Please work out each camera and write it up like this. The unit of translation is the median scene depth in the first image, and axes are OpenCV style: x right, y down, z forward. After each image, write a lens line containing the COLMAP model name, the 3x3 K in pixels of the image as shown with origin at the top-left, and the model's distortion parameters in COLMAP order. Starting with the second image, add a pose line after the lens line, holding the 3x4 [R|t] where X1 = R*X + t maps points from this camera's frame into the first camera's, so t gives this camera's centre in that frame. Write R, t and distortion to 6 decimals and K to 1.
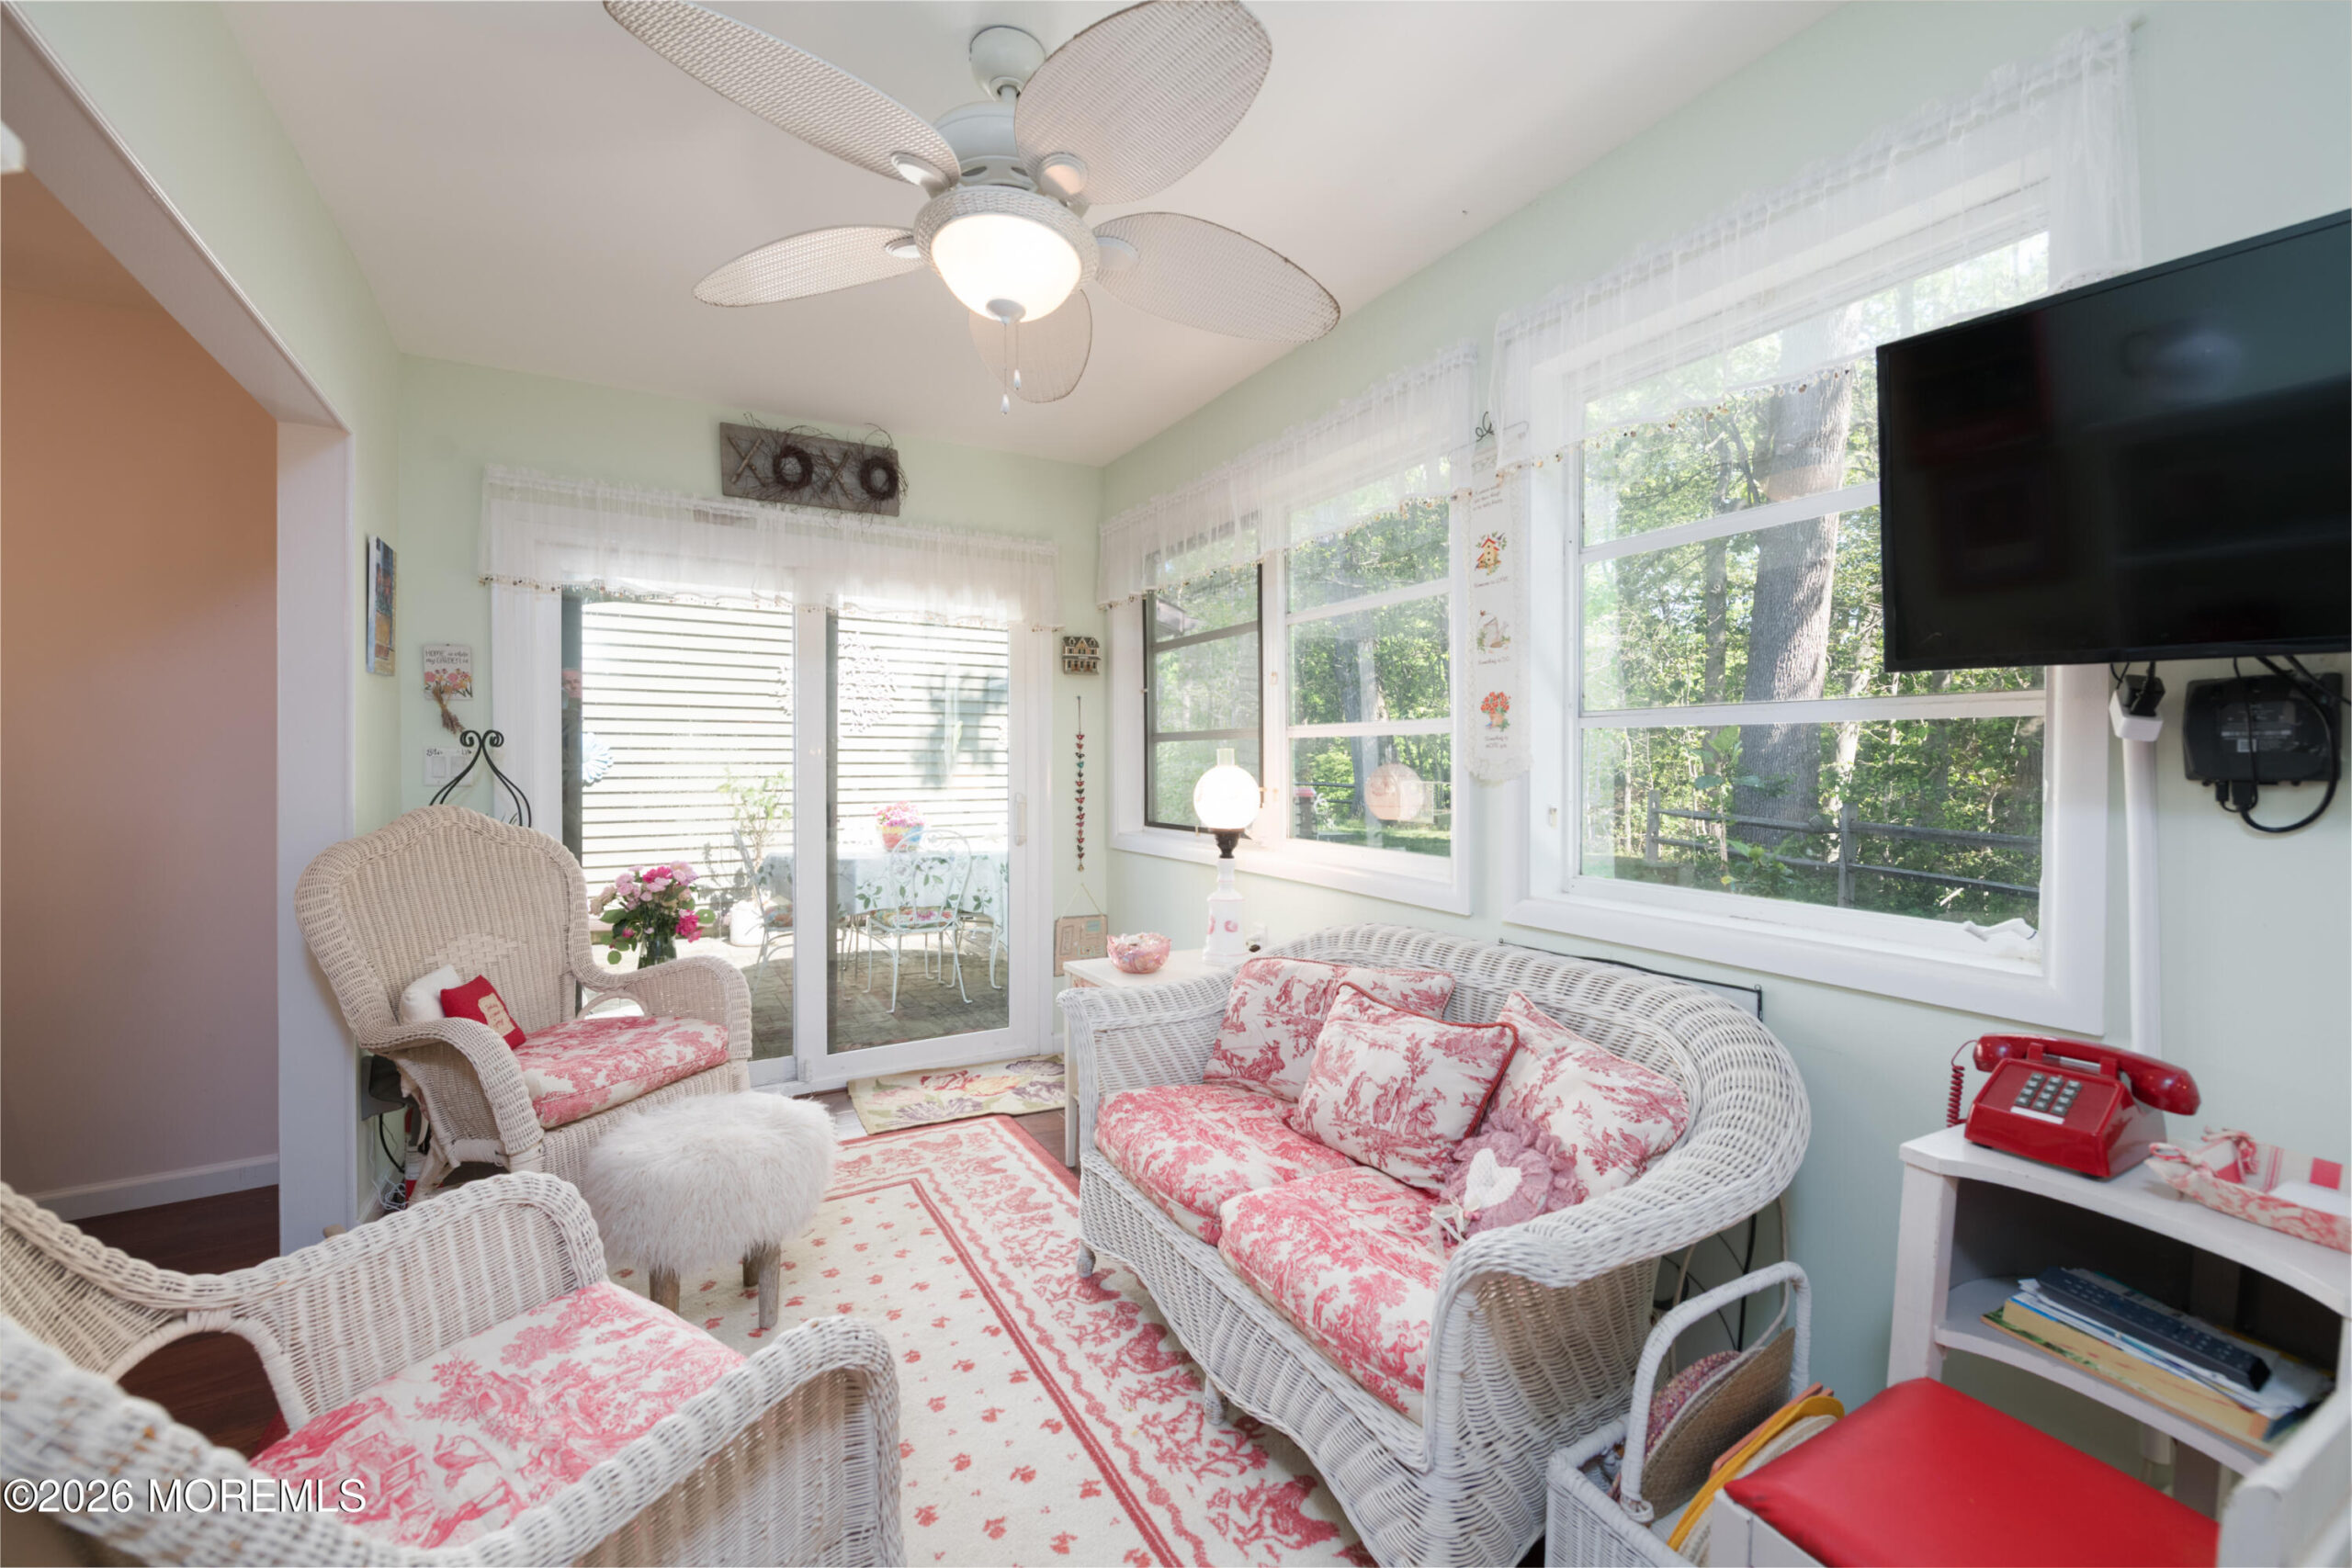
lens RADIAL K [[942.8, 0, 1176.2], [0, 942.8, 766.8], [0, 0, 1]] dist [0.000086, -0.002684]
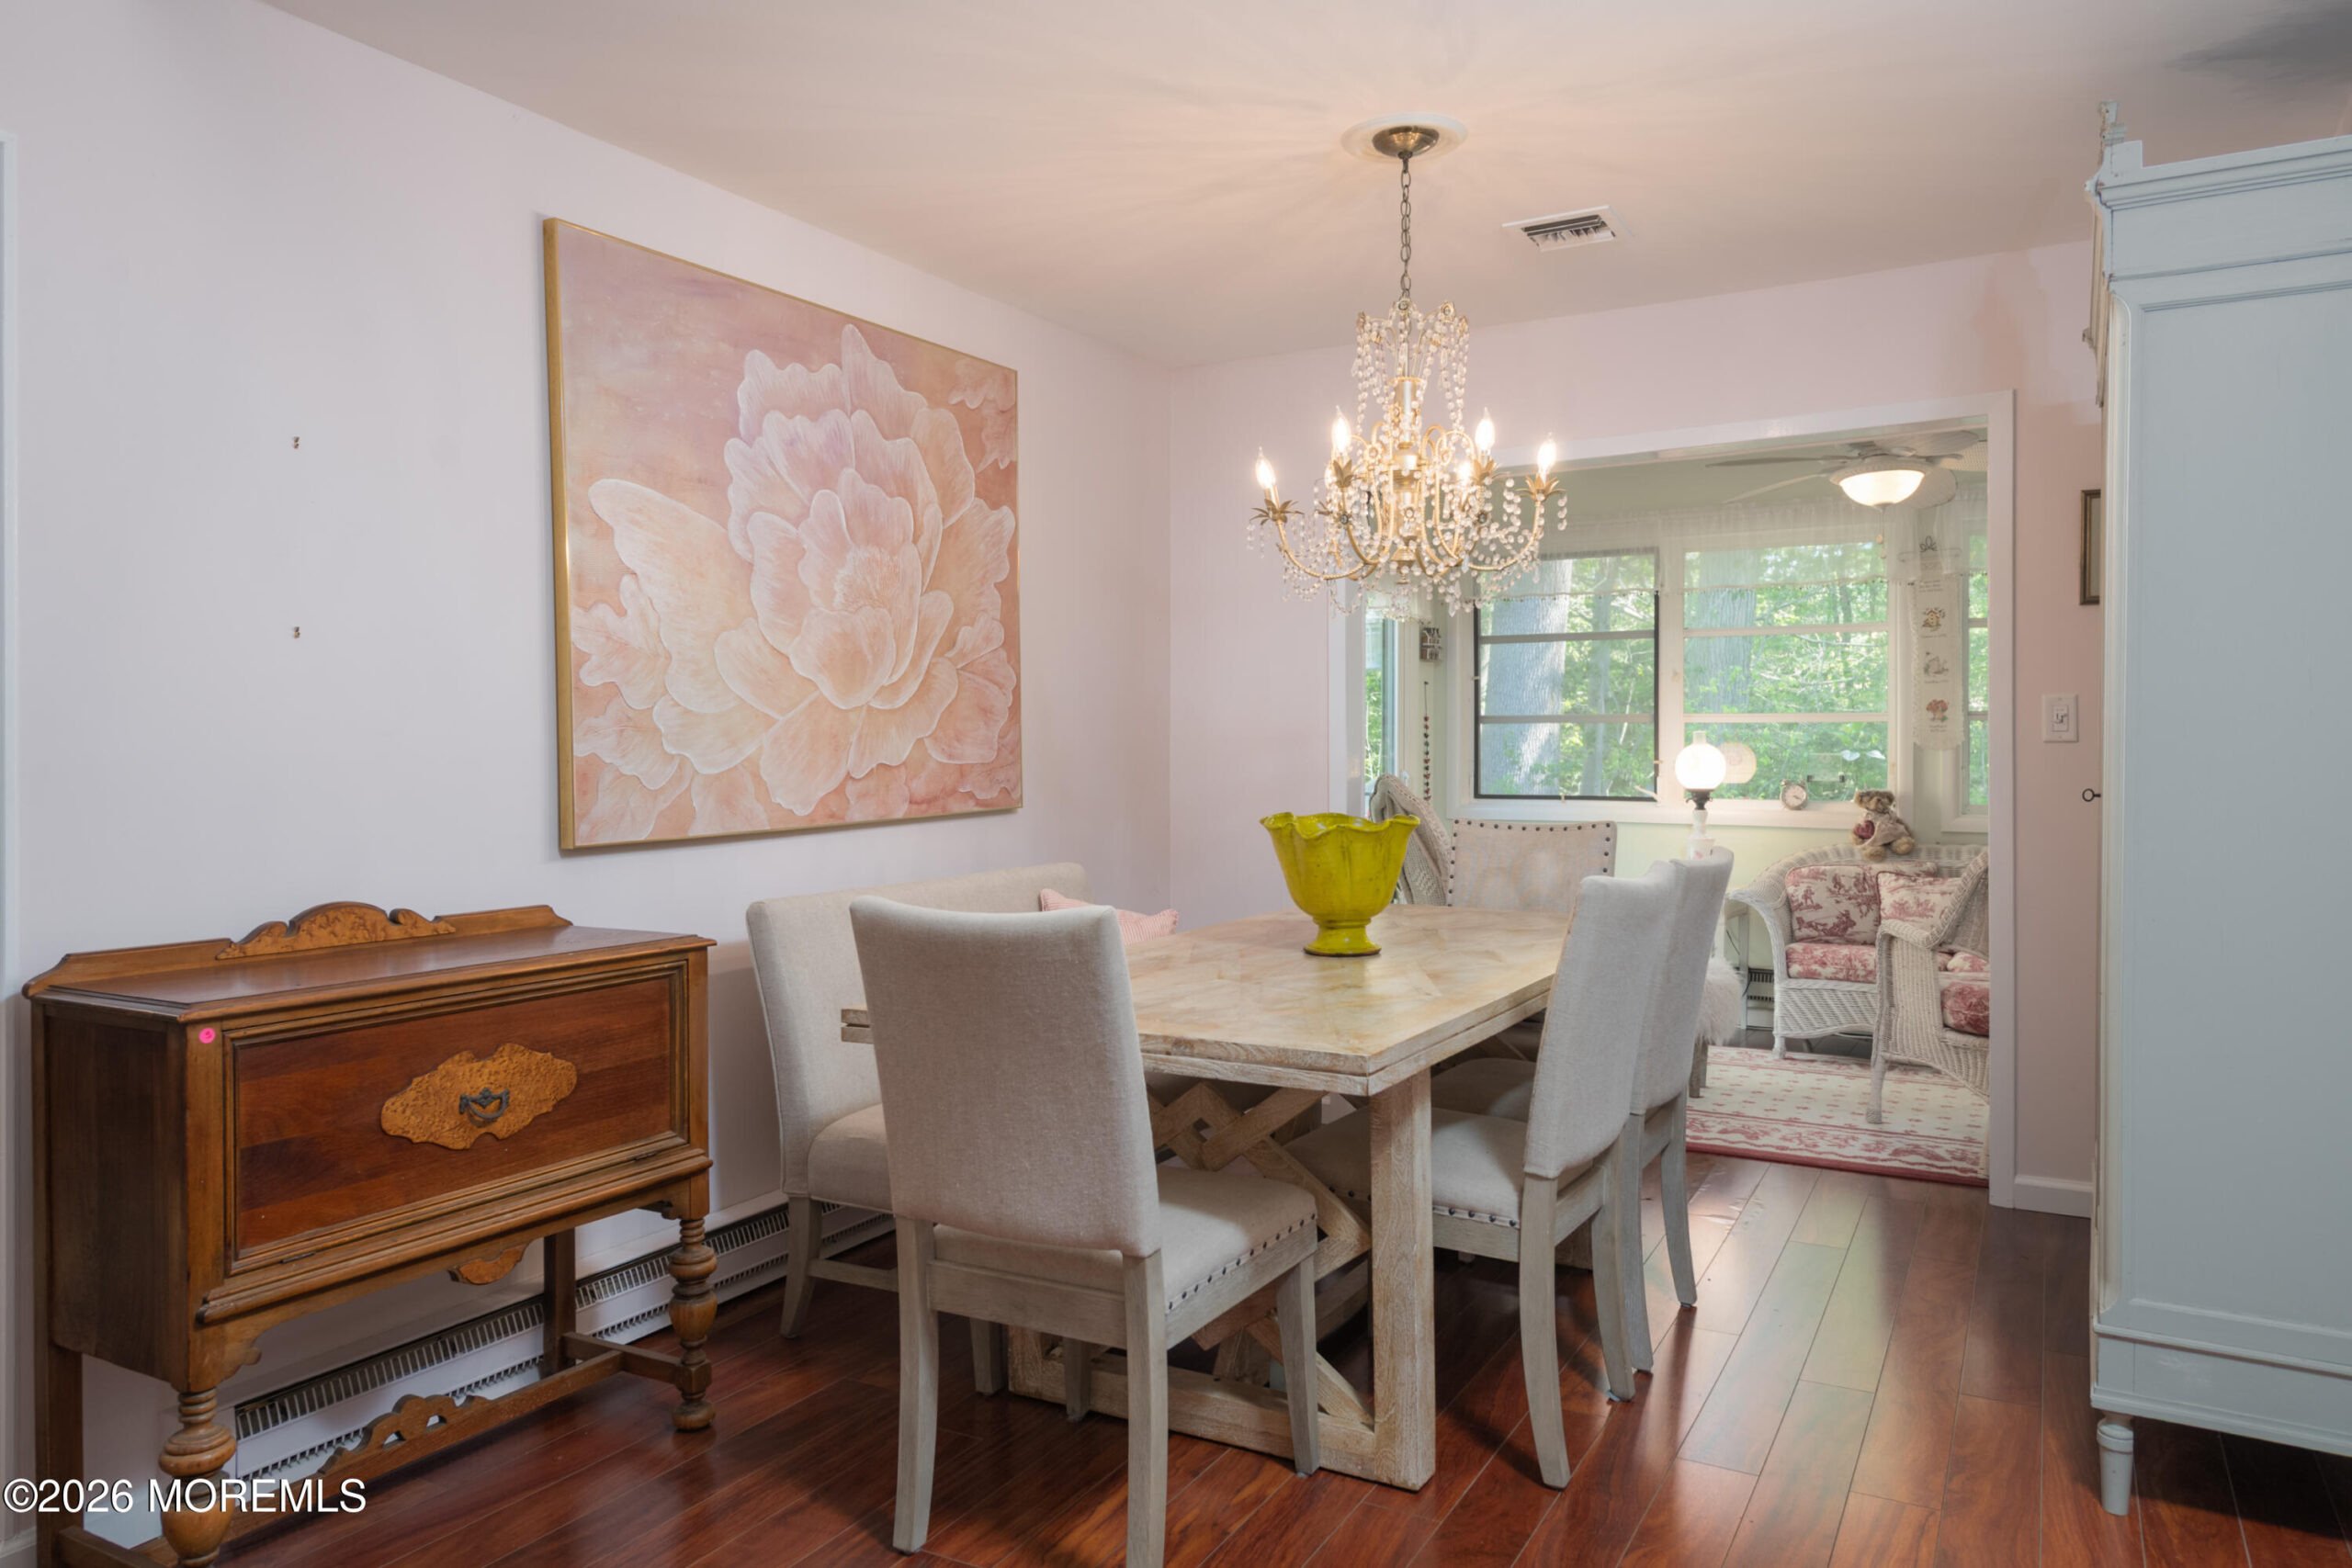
lens RADIAL K [[1555.9, 0, 1185.3], [0, 1555.9, 774.0], [0, 0, 1]] dist [0.002155, -0.000353]
pose [[0.858432, -0.013490, 0.512750, -2.224351], [0.006434, 0.999859, 0.015534, 0.004022], [-0.512887, -0.010036, 0.858398, -0.719244]]
